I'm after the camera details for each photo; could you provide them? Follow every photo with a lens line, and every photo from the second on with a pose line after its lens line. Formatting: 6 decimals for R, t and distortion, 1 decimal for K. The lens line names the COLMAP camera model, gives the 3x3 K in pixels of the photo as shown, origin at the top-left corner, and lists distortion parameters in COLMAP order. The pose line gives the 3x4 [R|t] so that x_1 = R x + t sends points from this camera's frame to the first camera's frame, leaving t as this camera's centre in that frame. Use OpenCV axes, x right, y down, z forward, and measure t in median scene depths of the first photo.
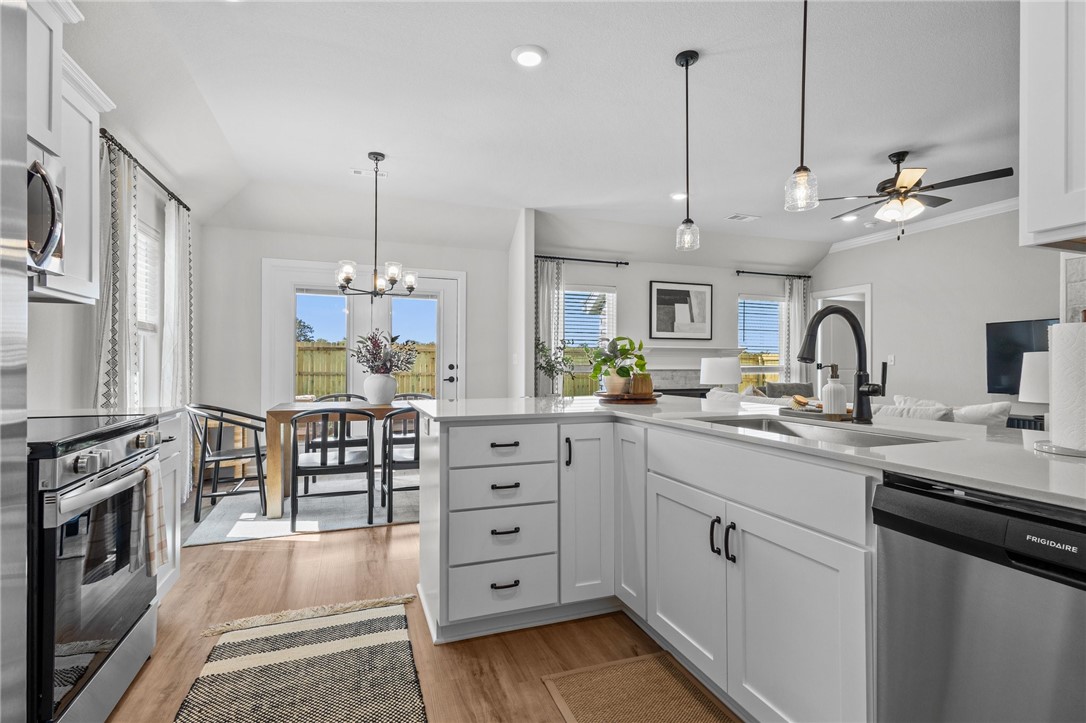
lens RADIAL K [[522.9, 0, 543.0], [0, 522.9, 361.5], [0, 0, 1]] dist [0.004272, 0.000034]
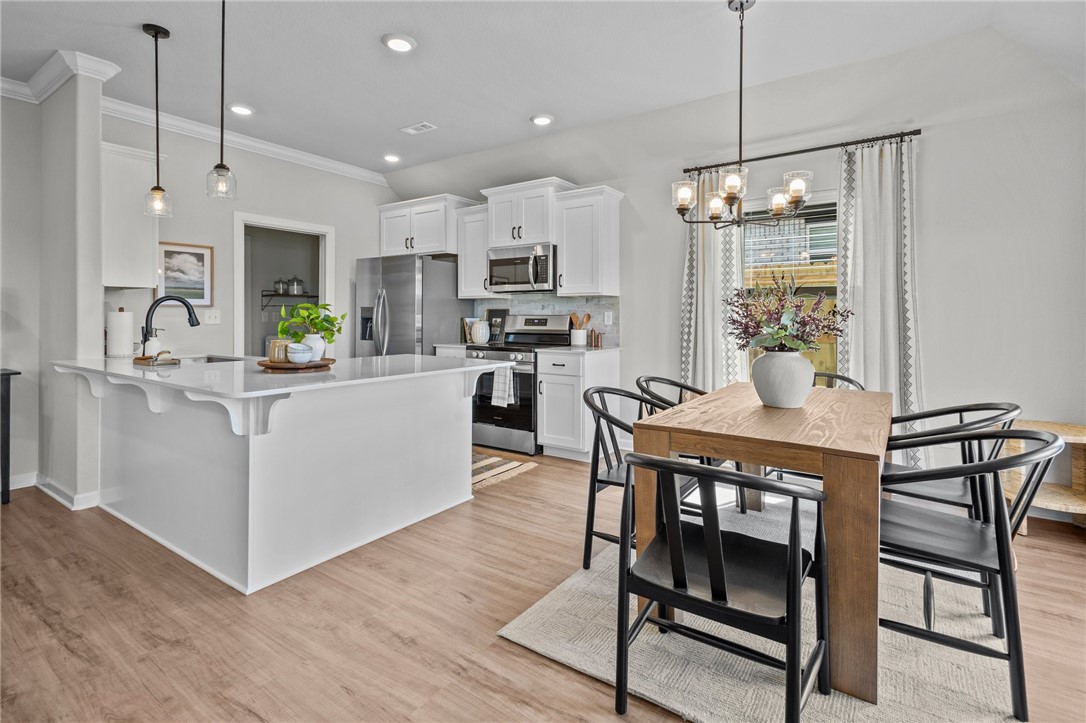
lens RADIAL K [[515.5, 0, 553.5], [0, 515.5, 315.2], [0, 0, 1]] dist [0.013381, -0.000020]
pose [[-0.813091, -0.004520, -0.582119, 0.136025], [-0.001091, 0.999980, -0.006242, -0.007450], [0.582135, -0.004440, -0.813080, 0.838052]]
